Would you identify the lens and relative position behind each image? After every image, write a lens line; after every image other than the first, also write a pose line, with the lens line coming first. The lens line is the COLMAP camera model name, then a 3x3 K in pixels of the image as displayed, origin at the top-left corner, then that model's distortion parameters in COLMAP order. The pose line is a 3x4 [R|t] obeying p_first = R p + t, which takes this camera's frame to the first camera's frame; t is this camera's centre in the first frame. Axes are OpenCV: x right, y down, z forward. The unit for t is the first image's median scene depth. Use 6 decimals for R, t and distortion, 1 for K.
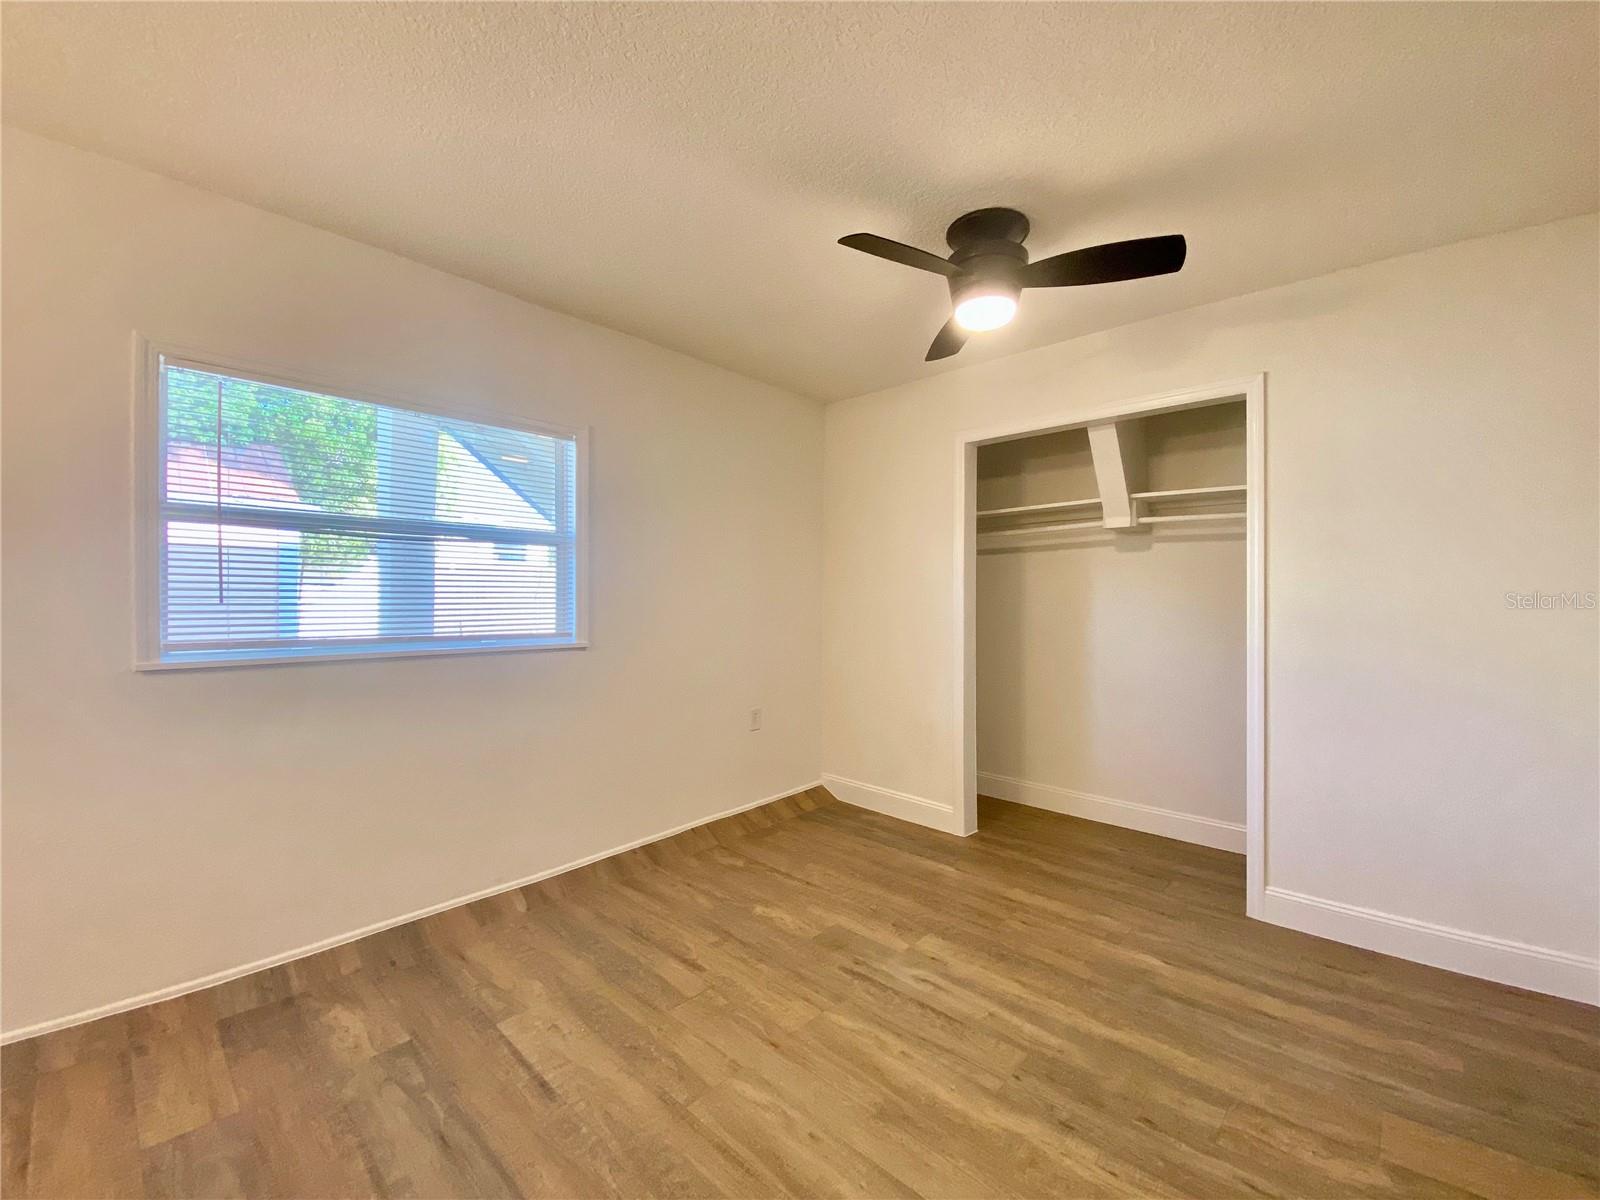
lens RADIAL K [[635.9, 0, 800.0], [0, 635.9, 600.0], [0, 0, 1]] dist [-0.001949, -0.005996]
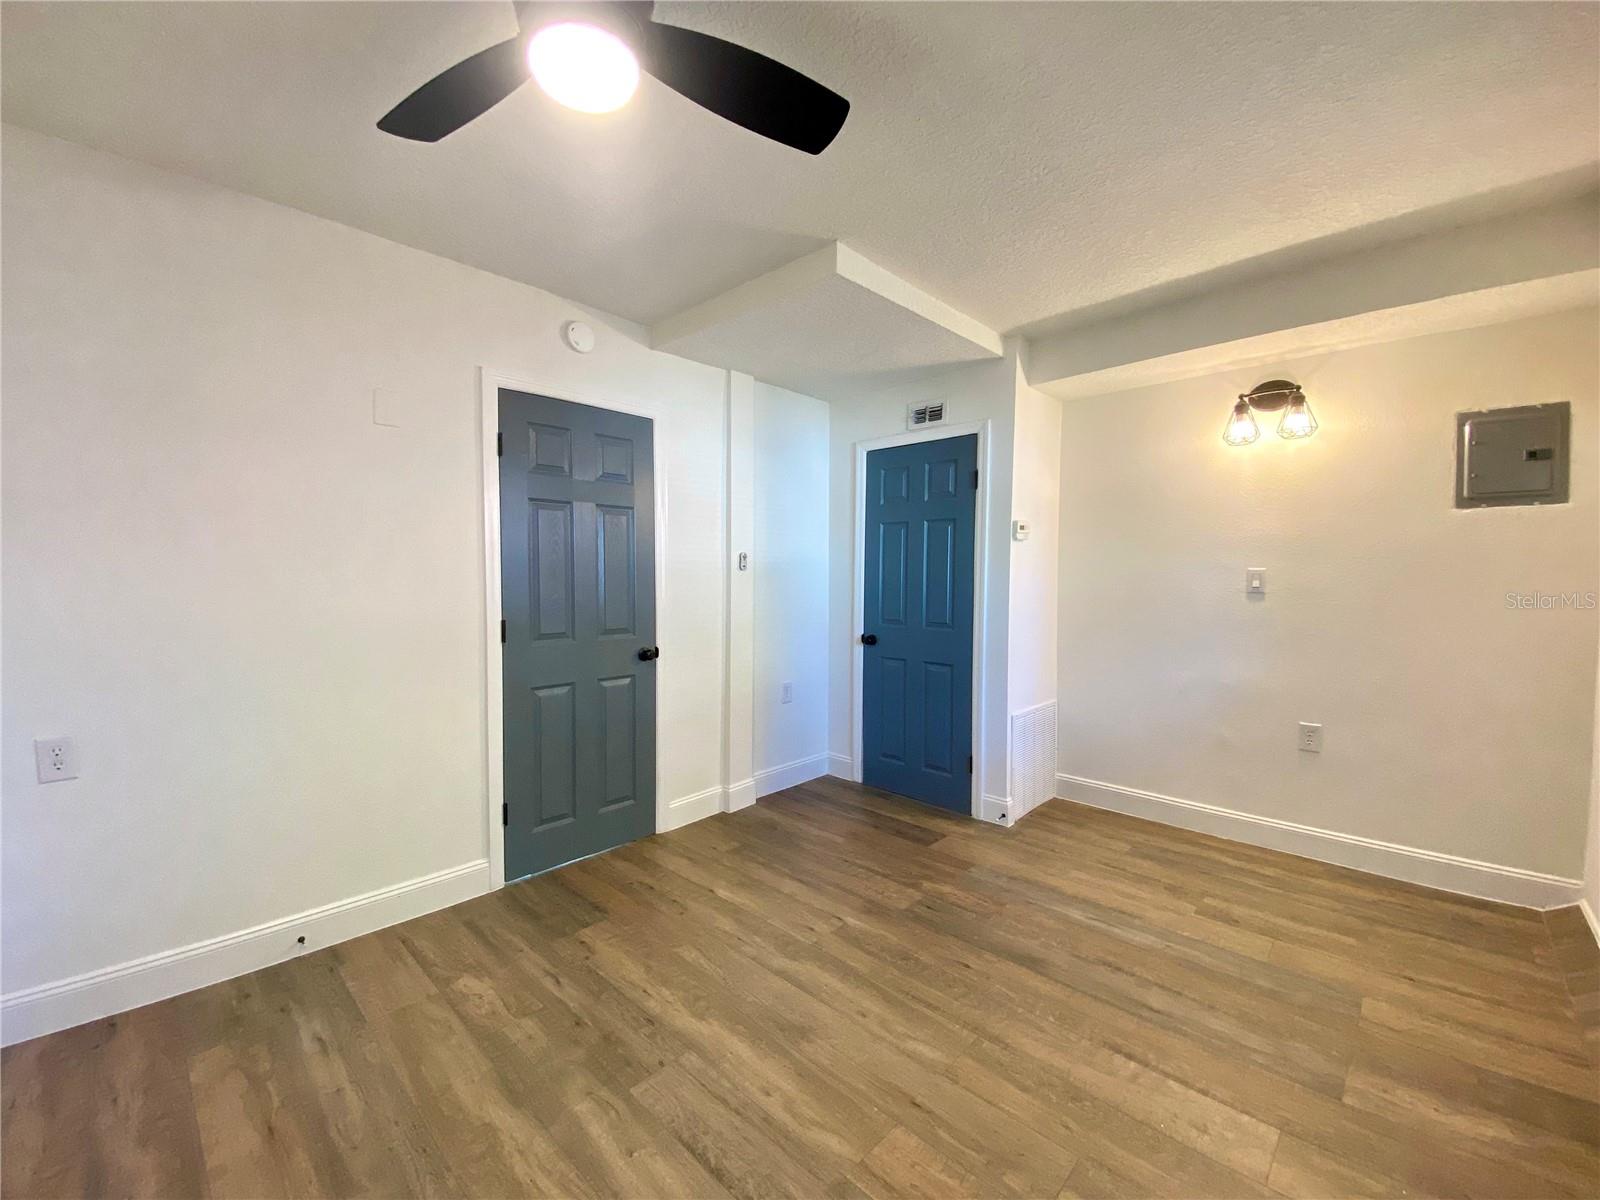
lens RADIAL K [[635.9, 0, 800.0], [0, 635.9, 600.0], [0, 0, 1]] dist [-0.001949, -0.005996]
pose [[-0.999922, -0.006116, 0.010915, 0.117096], [-0.005664, 0.999146, 0.040937, -0.011979], [-0.011156, 0.040872, -0.999102, 1.927702]]
